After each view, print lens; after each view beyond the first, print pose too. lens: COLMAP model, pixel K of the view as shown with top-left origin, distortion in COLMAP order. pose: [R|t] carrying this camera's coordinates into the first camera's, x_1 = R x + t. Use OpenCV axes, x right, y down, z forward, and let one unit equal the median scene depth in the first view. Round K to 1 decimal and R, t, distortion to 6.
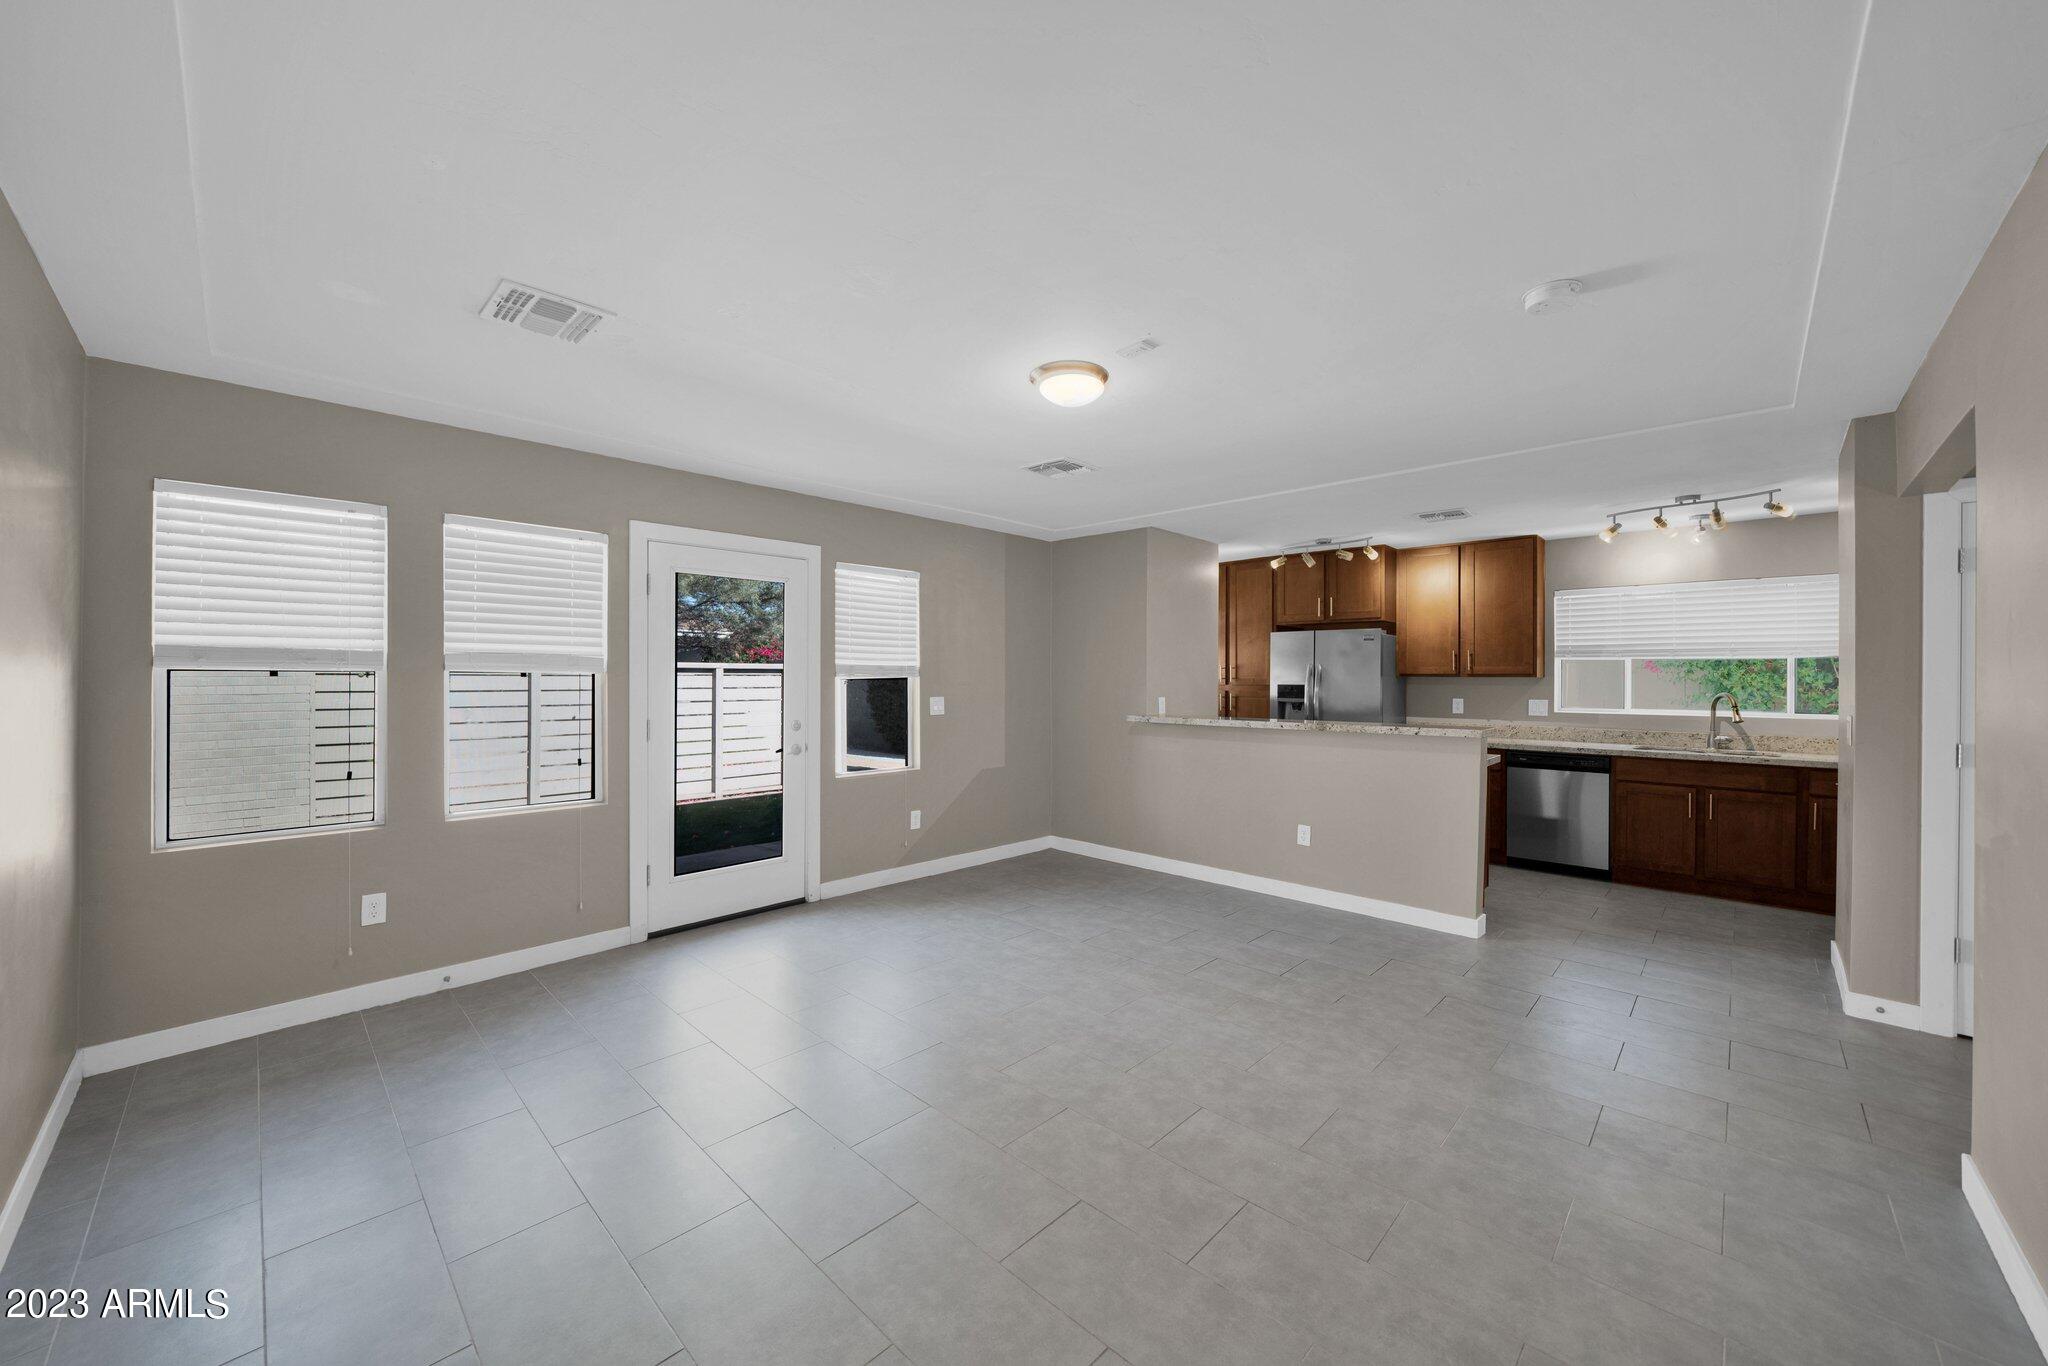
lens RADIAL K [[773.8, 0, 976.9], [0, 773.8, 677.1], [0, 0, 1]] dist [-0.012532, 0.000477]
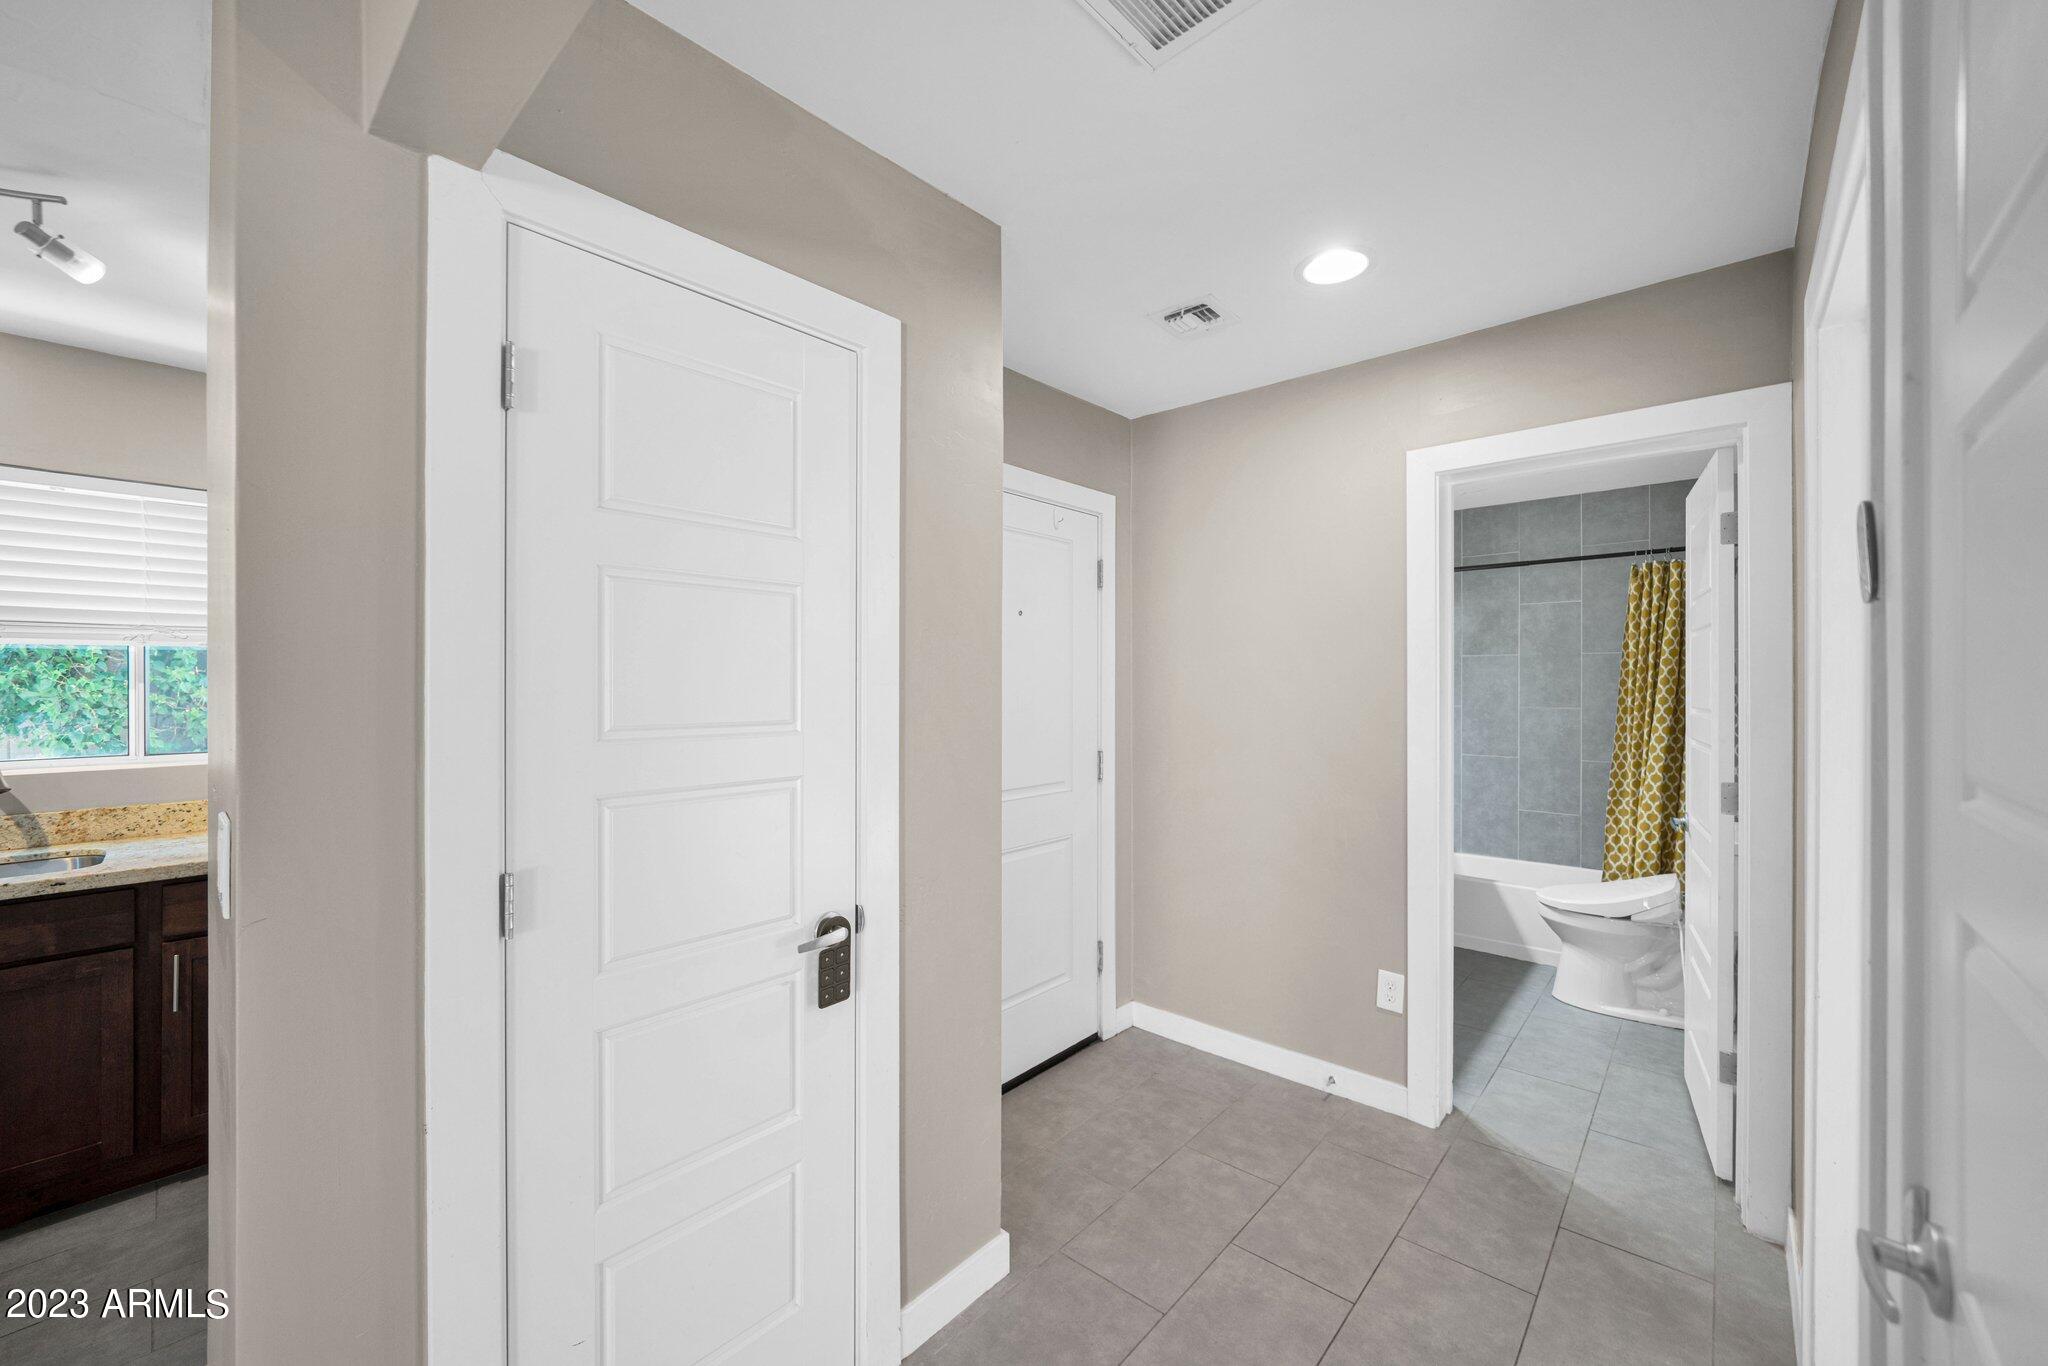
lens RADIAL K [[773.8, 0, 1026.6], [0, 773.8, 682.7], [0, 0, 1]] dist [-0.012532, 0.000477]
pose [[-0.069265, -0.007953, 0.997567, 0.552826], [0.002702, 0.999963, 0.008160, -0.003699], [-0.997595, 0.003261, -0.069240, 0.471179]]
